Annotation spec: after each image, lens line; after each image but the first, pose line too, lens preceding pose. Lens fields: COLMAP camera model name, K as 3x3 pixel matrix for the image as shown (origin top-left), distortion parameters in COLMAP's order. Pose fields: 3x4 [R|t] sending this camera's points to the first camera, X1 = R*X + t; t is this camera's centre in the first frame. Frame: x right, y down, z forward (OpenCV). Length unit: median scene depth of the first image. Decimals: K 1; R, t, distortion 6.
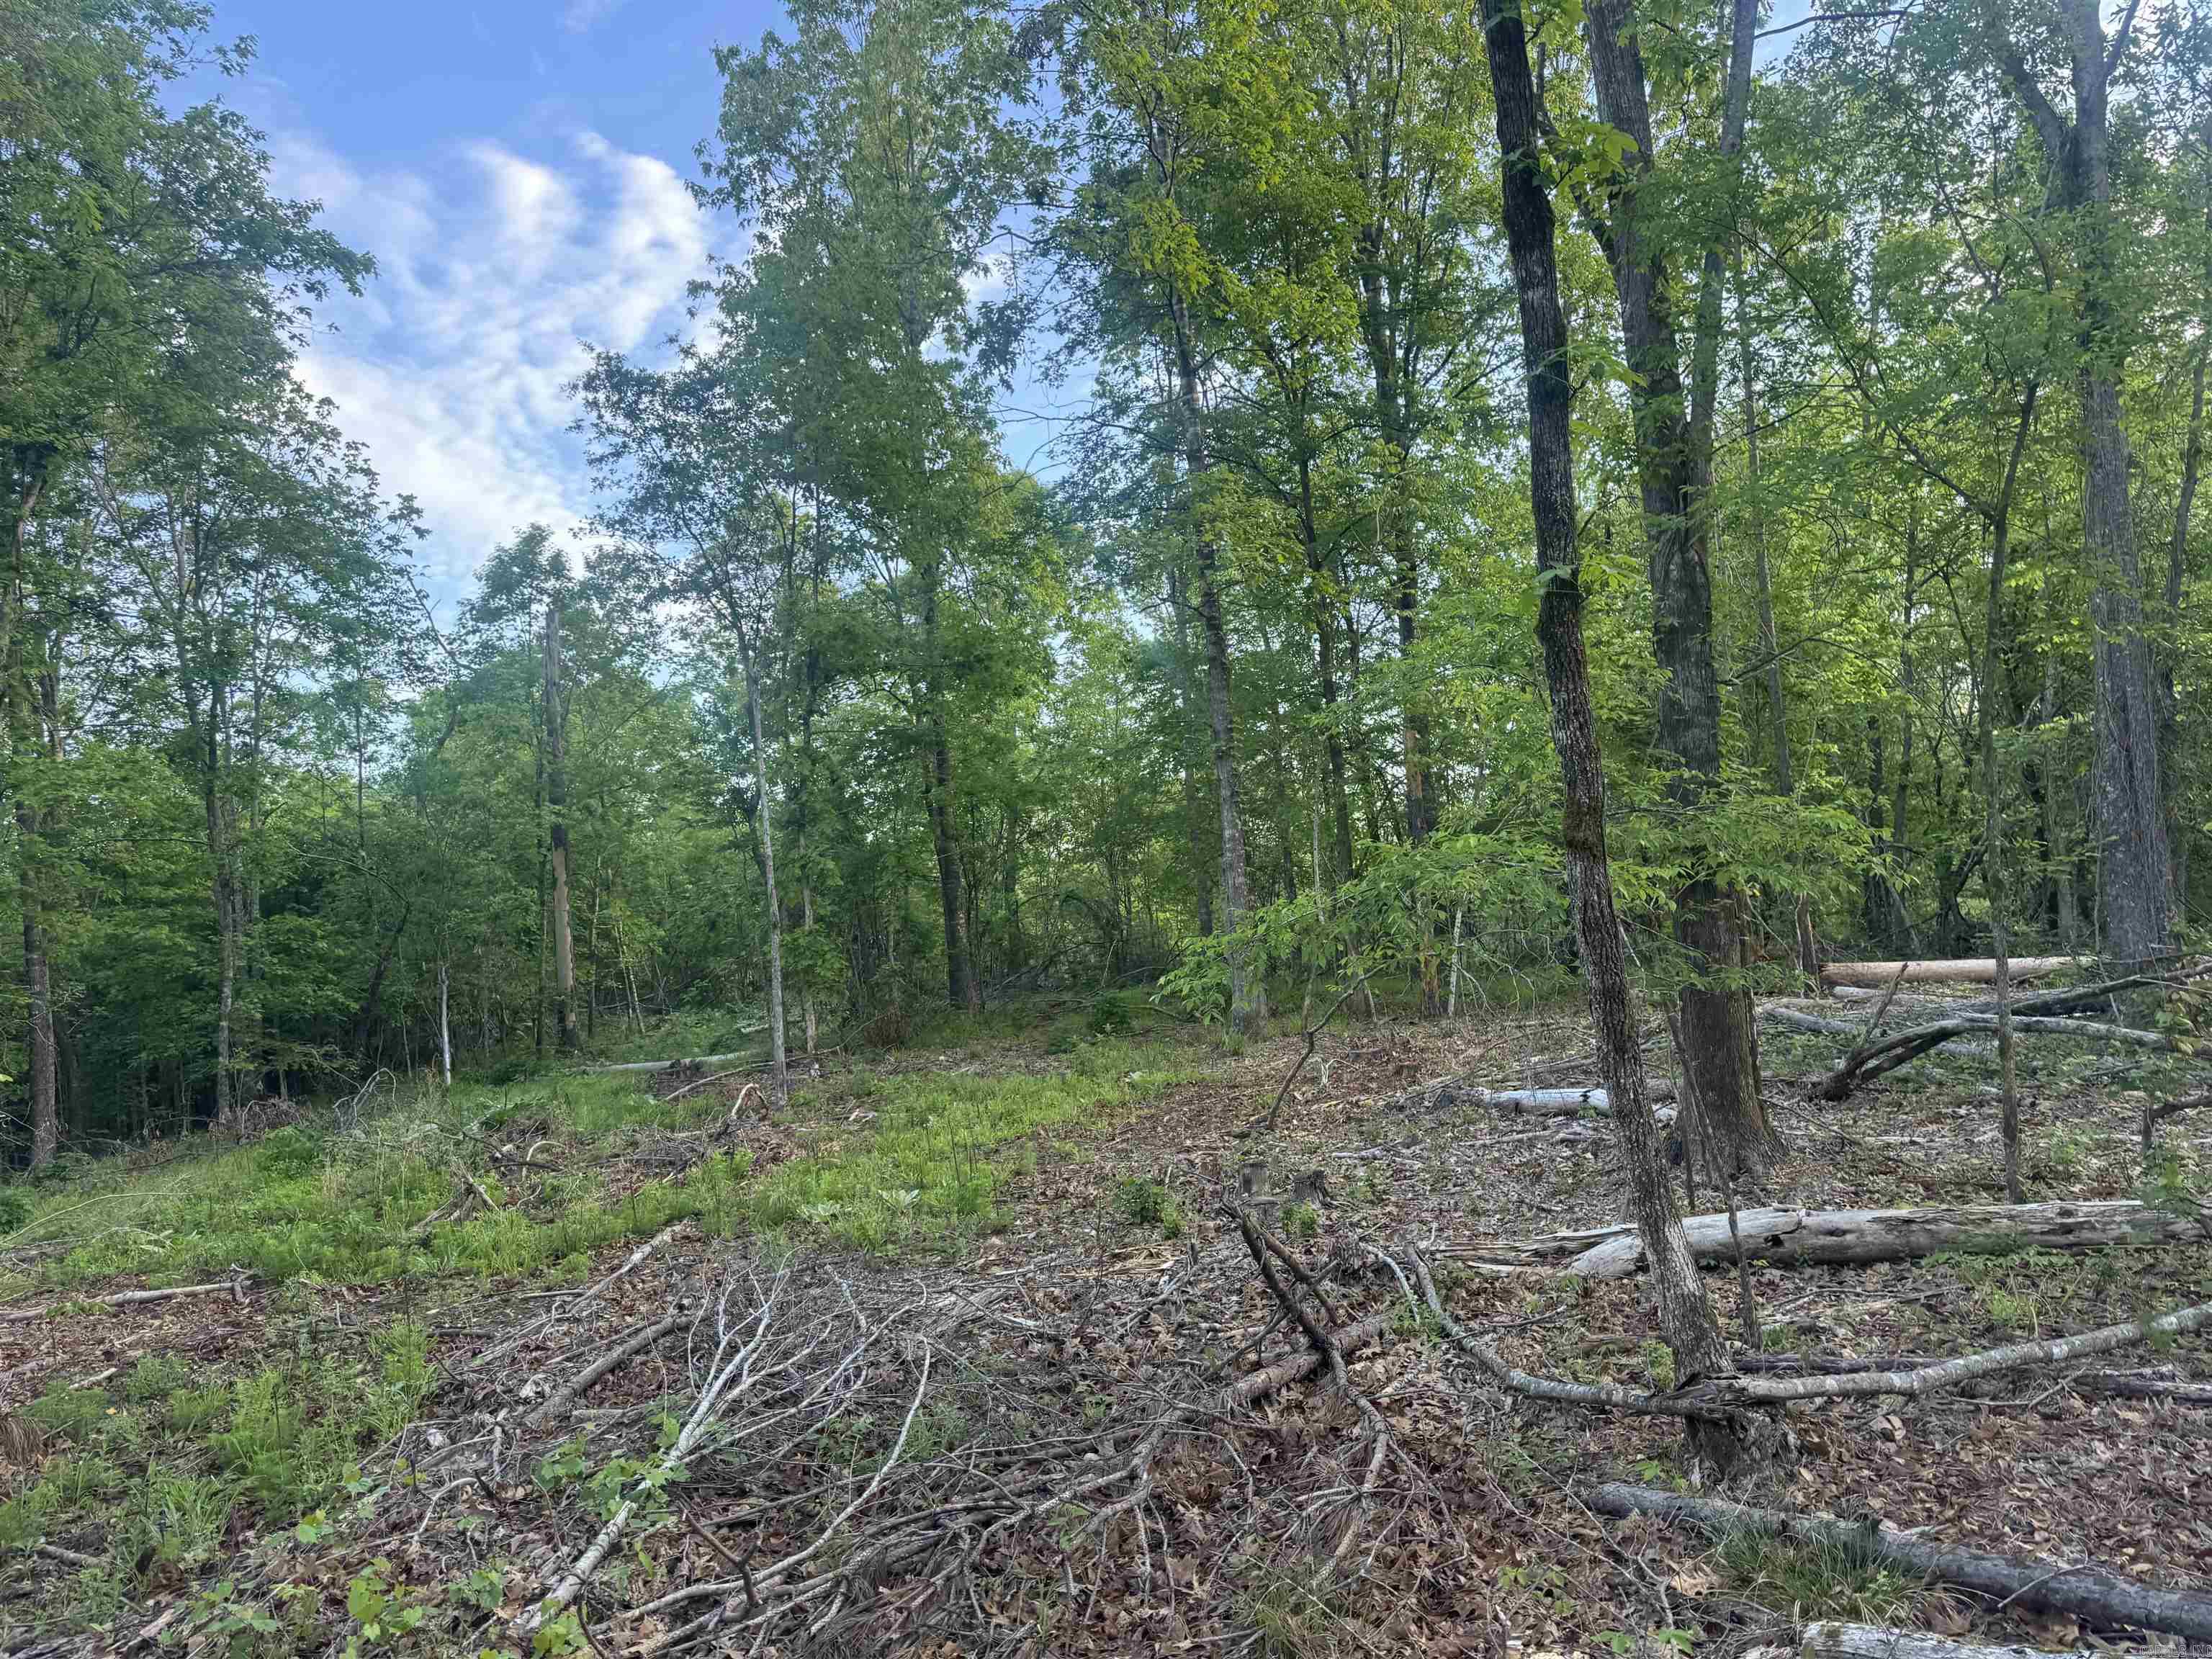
lens RADIAL K [[1586.1, 0, 1106.0], [0, 1586.1, 829.5], [0, 0, 1]] dist [-0.031015, -0.005173]
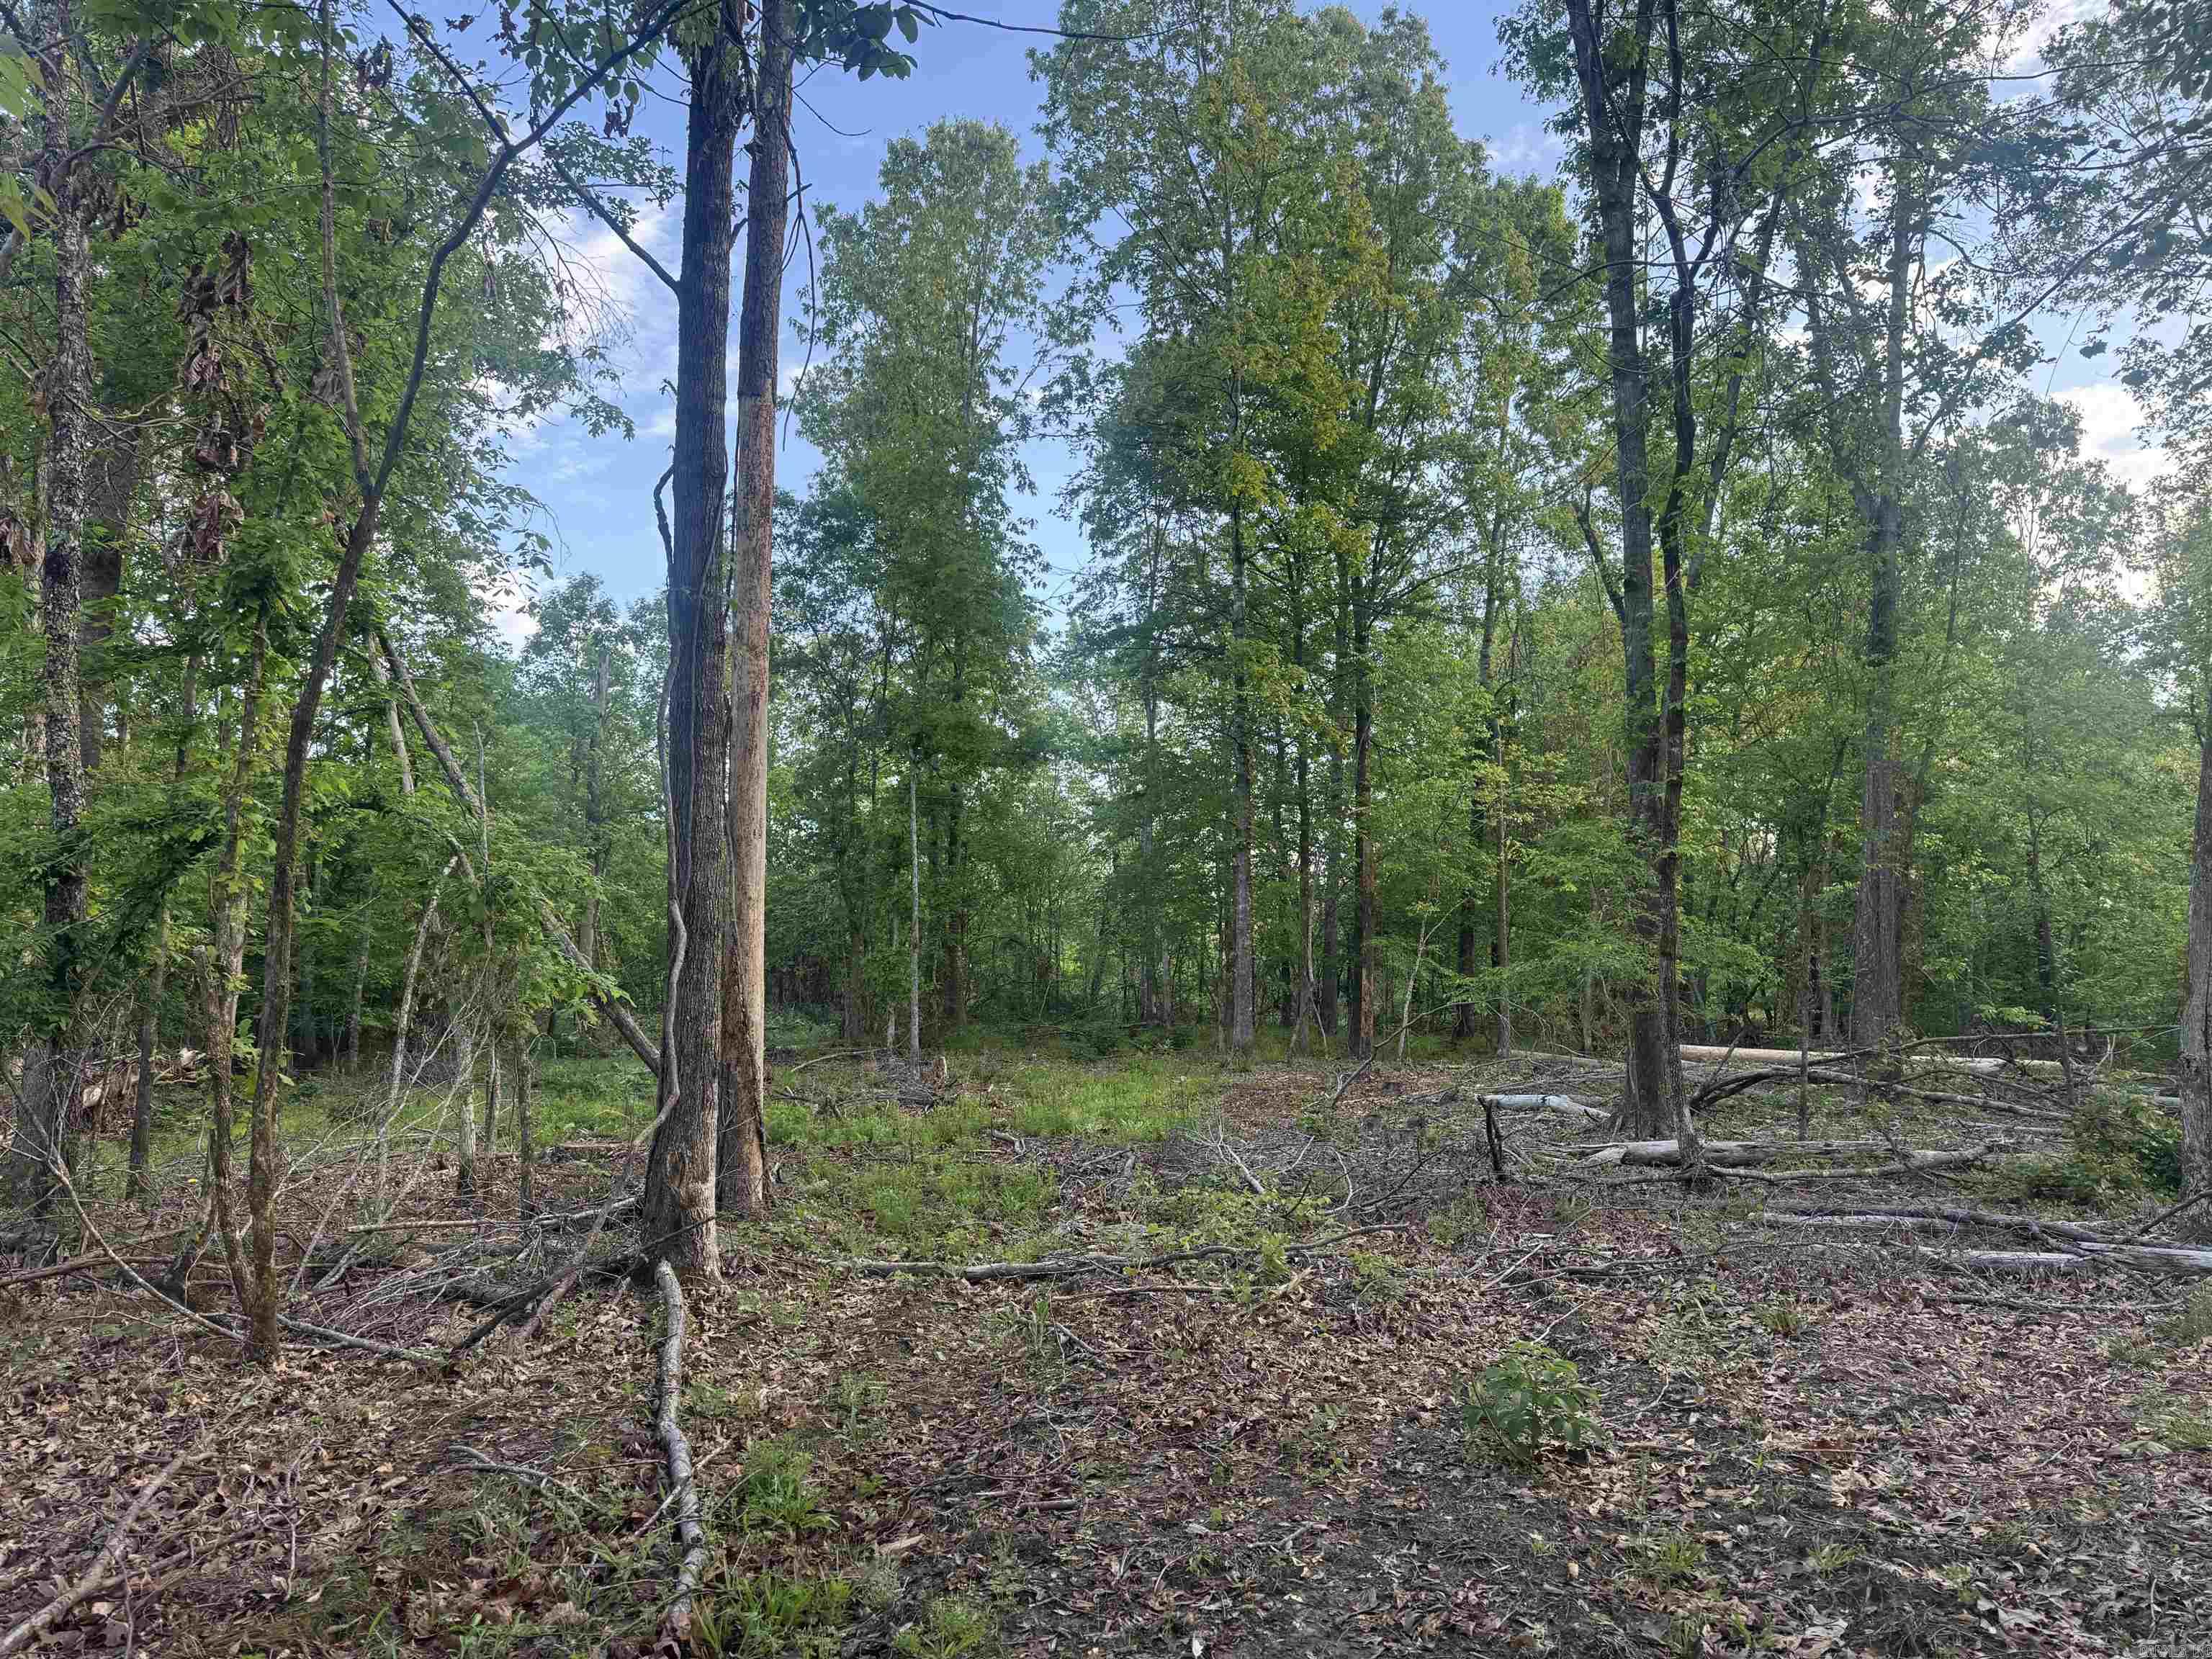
lens RADIAL K [[1542.6, 0, 1103.6], [0, 1542.6, 835.6], [0, 0, 1]] dist [-0.006437, -0.007391]
pose [[0.989810, 0.096558, 0.104657, -0.111485], [-0.093444, 0.995034, -0.034276, -0.001577], [-0.107447, 0.024147, 0.993918, -0.176855]]
